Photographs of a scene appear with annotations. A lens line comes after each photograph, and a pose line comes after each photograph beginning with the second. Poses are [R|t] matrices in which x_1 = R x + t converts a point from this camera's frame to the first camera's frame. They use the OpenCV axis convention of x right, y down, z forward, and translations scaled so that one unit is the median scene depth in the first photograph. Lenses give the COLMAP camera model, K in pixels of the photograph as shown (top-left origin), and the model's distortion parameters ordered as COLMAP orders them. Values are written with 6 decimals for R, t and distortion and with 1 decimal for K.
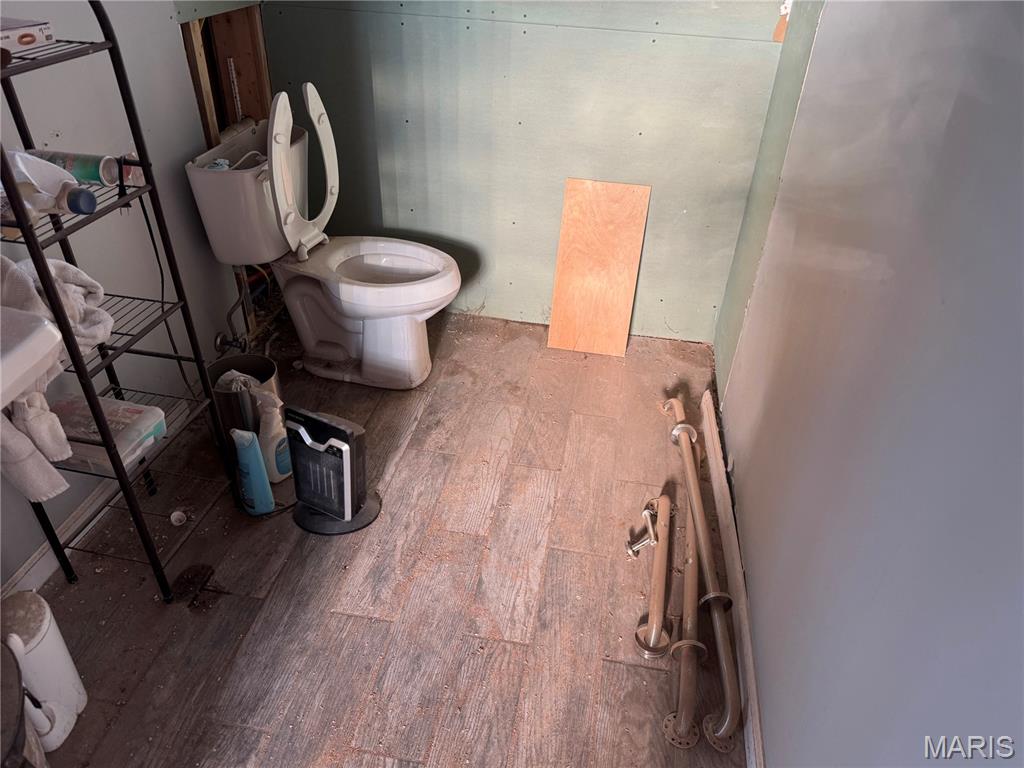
lens RADIAL K [[751.9, 0, 529.2], [0, 751.9, 406.6], [0, 0, 1]] dist [0.099475, -0.074439]
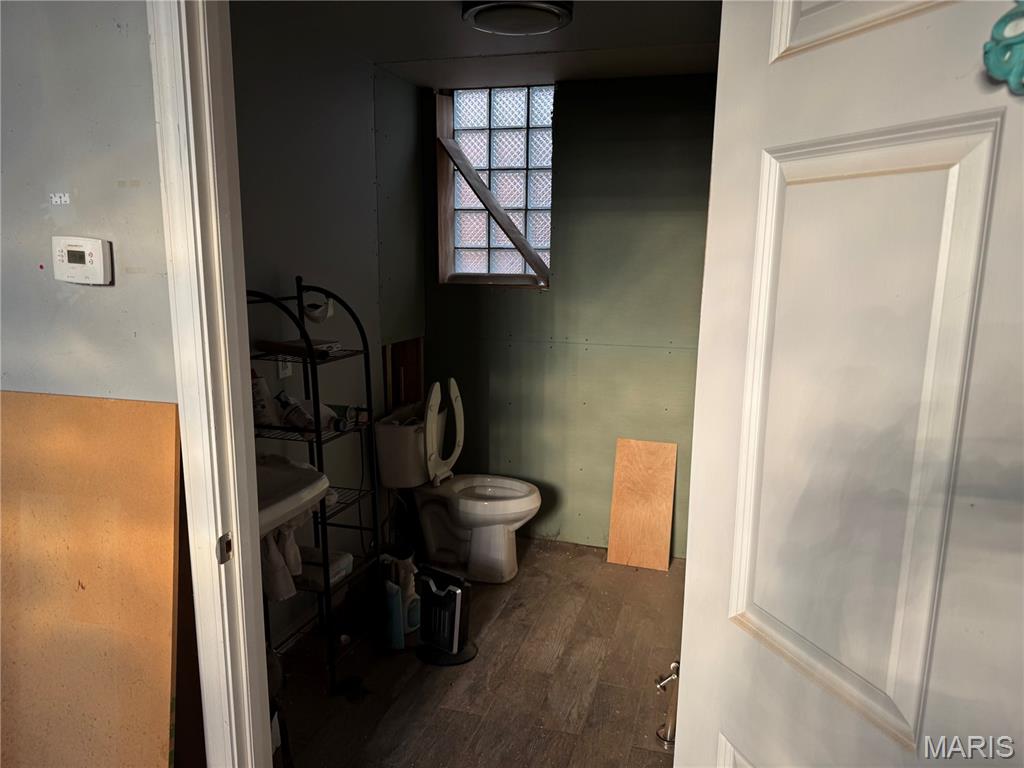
lens RADIAL K [[751.9, 0, 529.2], [0, 751.9, 406.6], [0, 0, 1]] dist [0.099475, -0.074439]
pose [[0.992792, -0.008202, -0.119565, 0.062183], [-0.039210, 0.920522, -0.388717, 0.235684], [0.113251, 0.390604, 0.913566, -0.396911]]
